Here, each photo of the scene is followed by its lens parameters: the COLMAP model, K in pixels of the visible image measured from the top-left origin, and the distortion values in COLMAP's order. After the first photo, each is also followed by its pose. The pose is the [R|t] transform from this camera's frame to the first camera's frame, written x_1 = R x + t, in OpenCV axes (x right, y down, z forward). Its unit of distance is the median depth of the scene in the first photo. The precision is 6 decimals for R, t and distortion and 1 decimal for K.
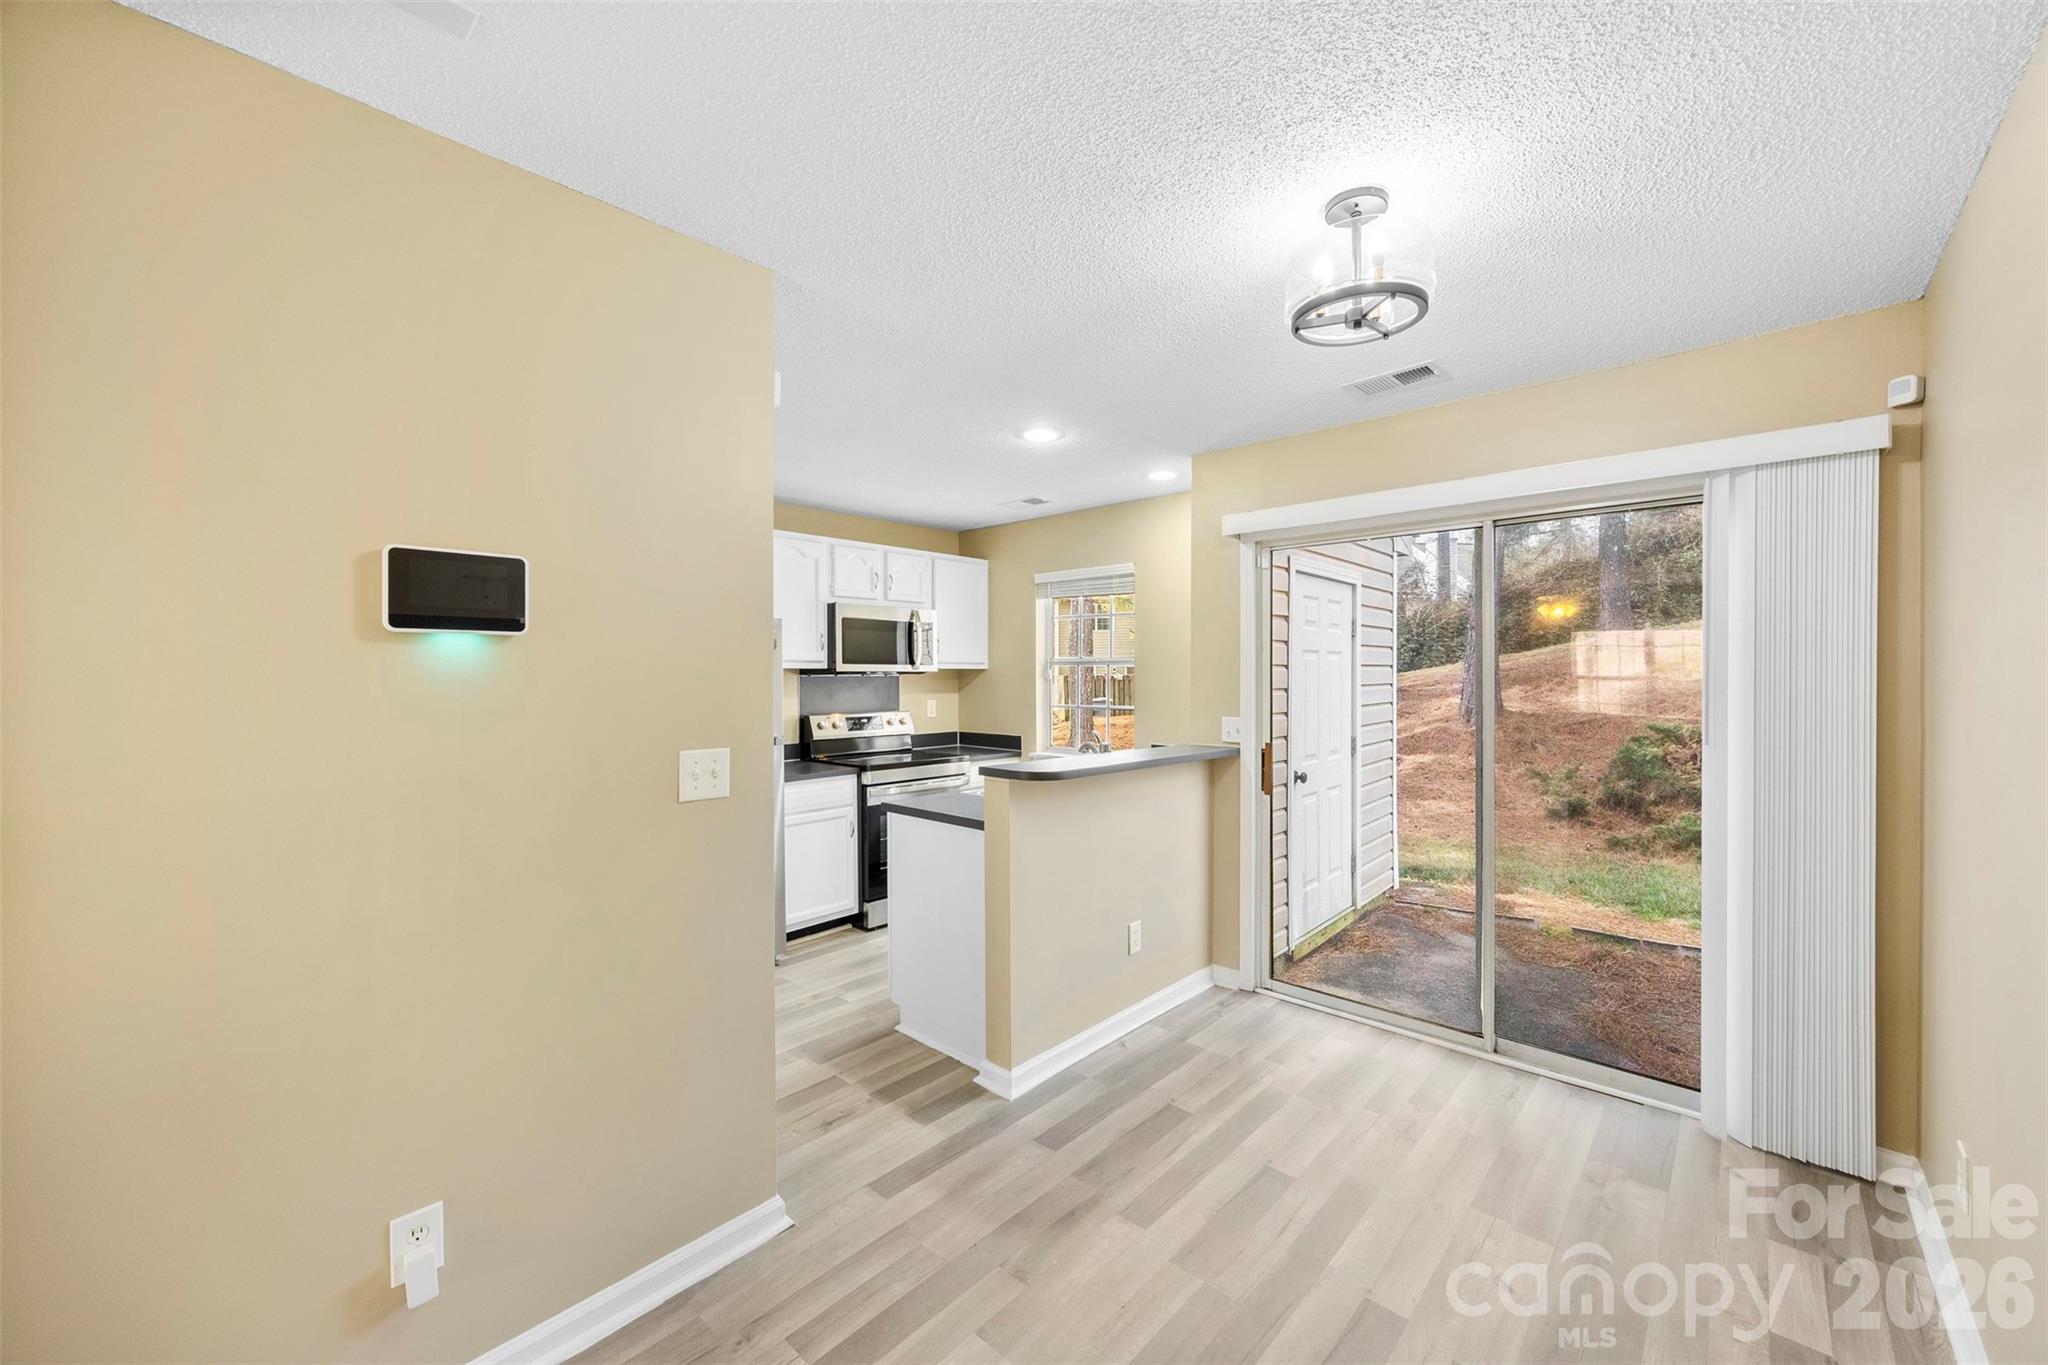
lens RADIAL K [[784.8, 0, 1027.0], [0, 784.8, 681.2], [0, 0, 1]] dist [-0.003781, 0.000423]
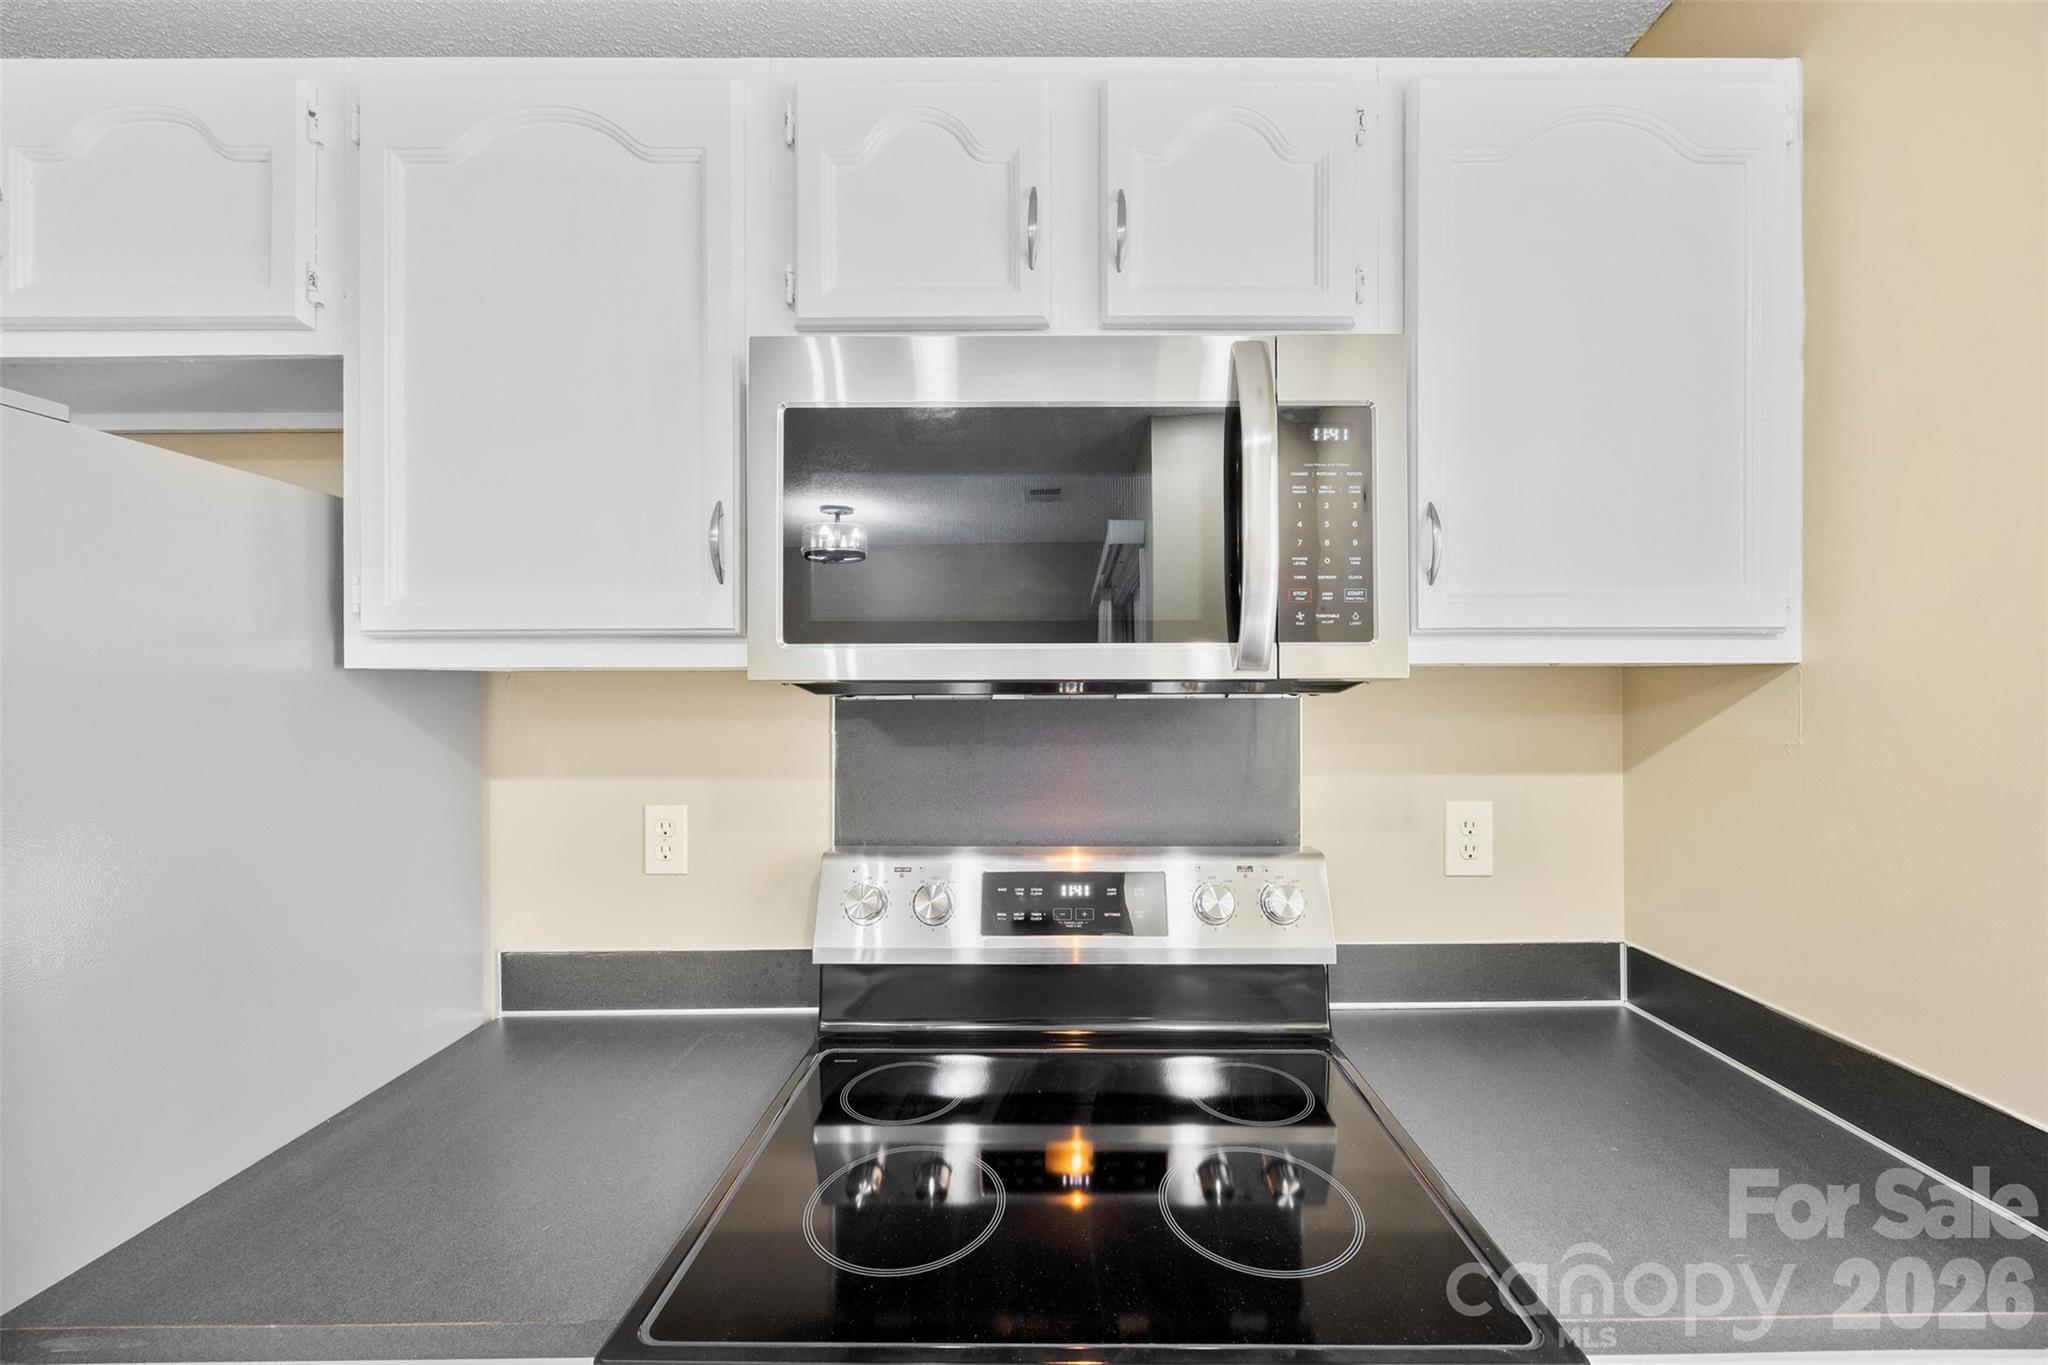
lens RADIAL K [[784.8, 0, 1042.2], [0, 784.8, 680.5], [0, 0, 1]] dist [-0.003781, 0.000423]
pose [[0.685915, -0.006062, -0.727656, -0.046379], [-0.002631, 0.999938, -0.010811, -0.010359], [0.727676, 0.009330, 0.685857, 0.873871]]
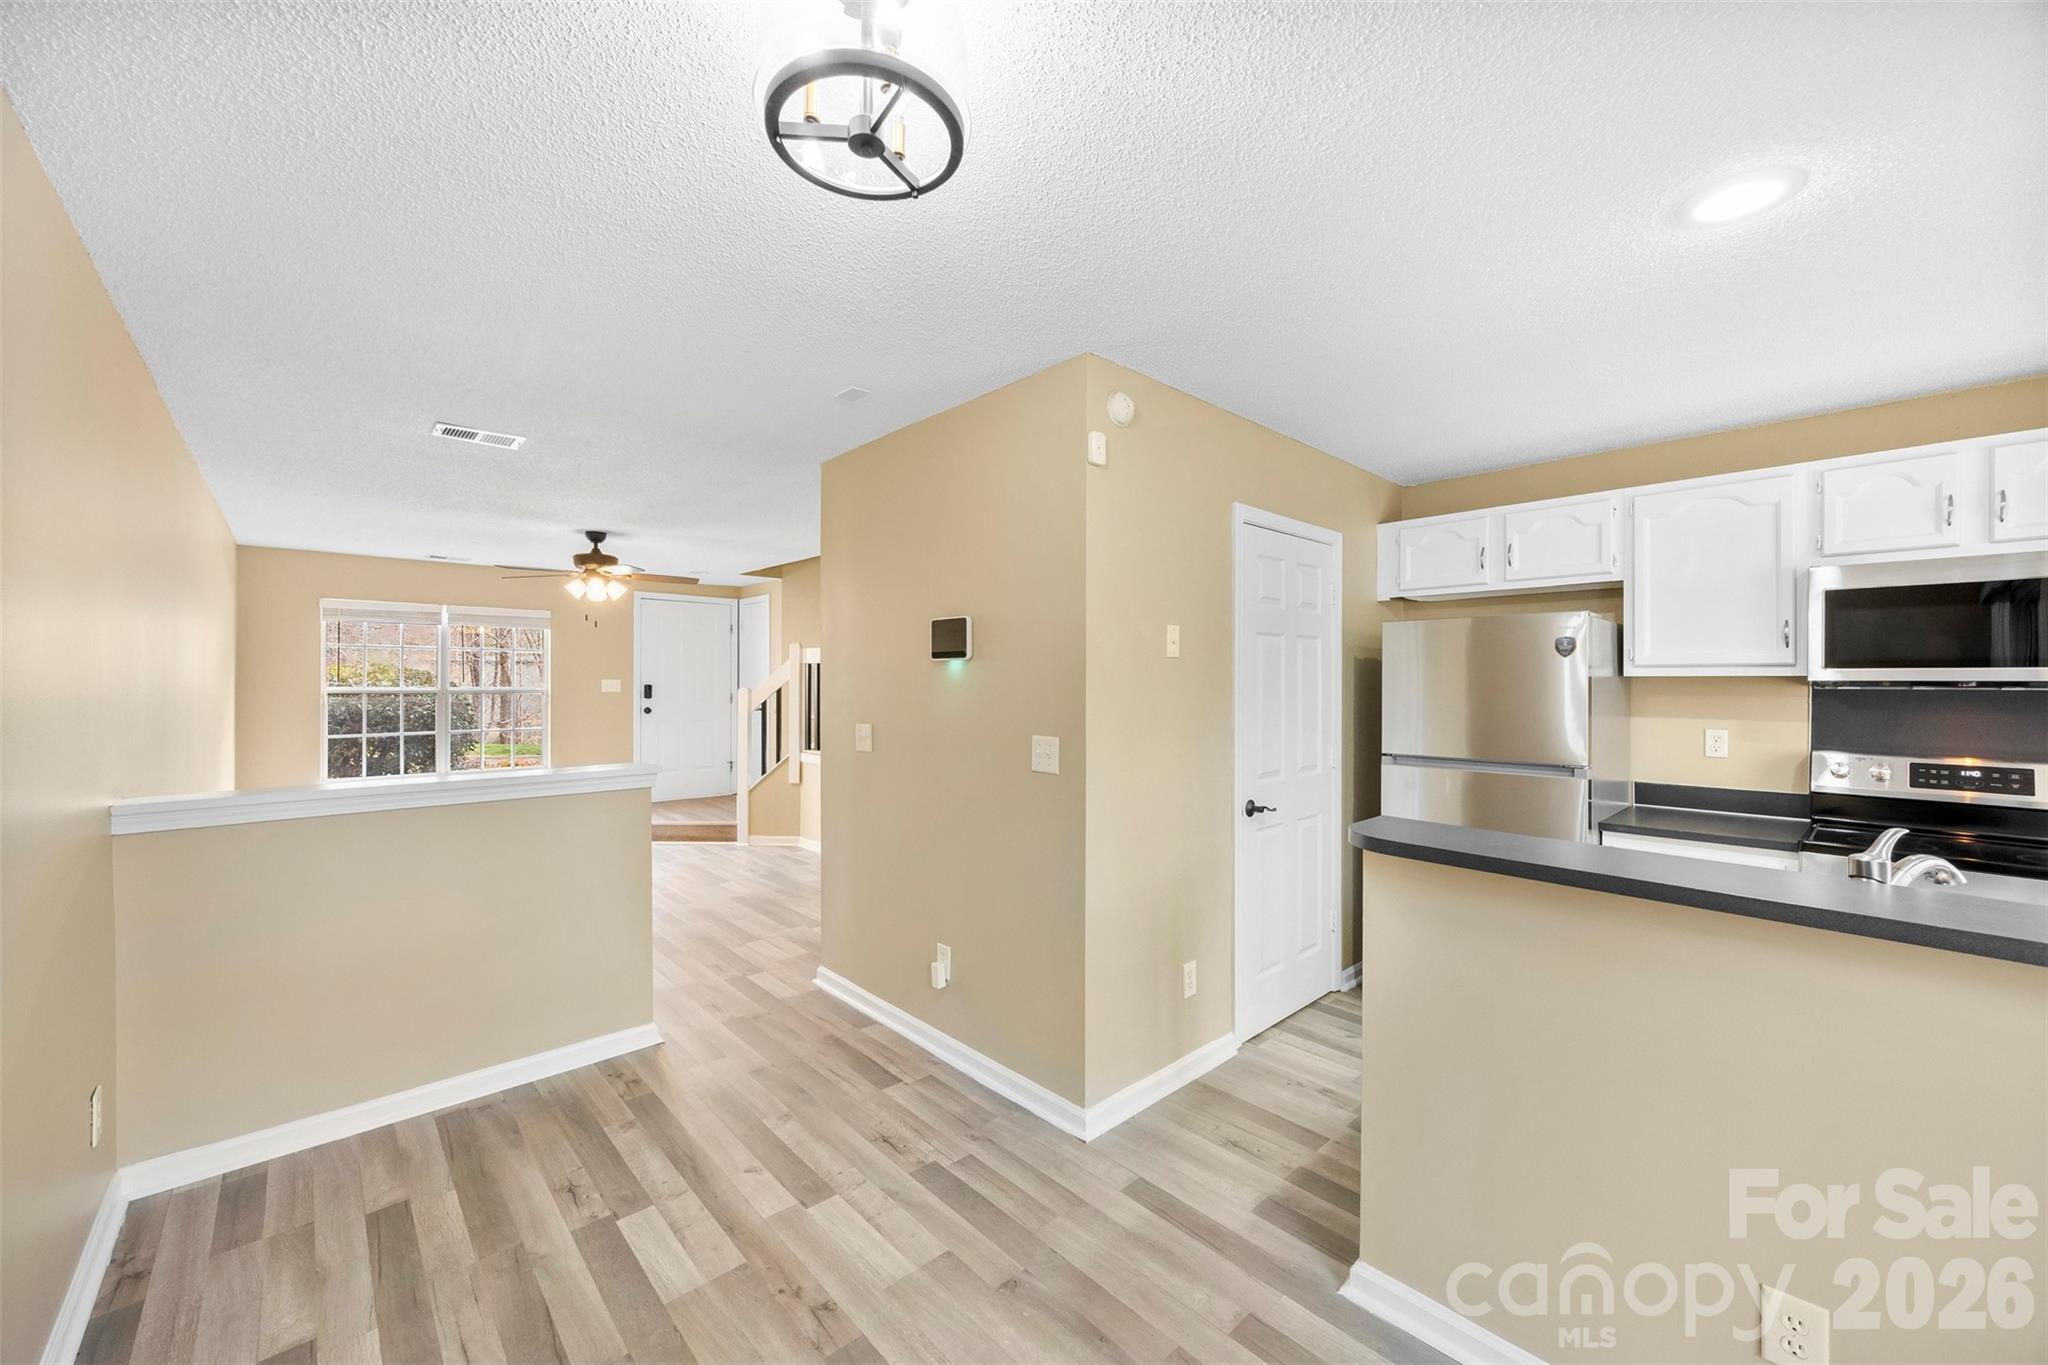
lens RADIAL K [[784.8, 0, 1037.2], [0, 784.8, 683.5], [0, 0, 1]] dist [-0.003781, 0.000423]
pose [[-0.071047, 0.005514, -0.997458, 0.383112], [-0.014056, 0.999880, 0.006528, -0.005729], [0.997374, 0.014484, -0.070961, 0.427067]]
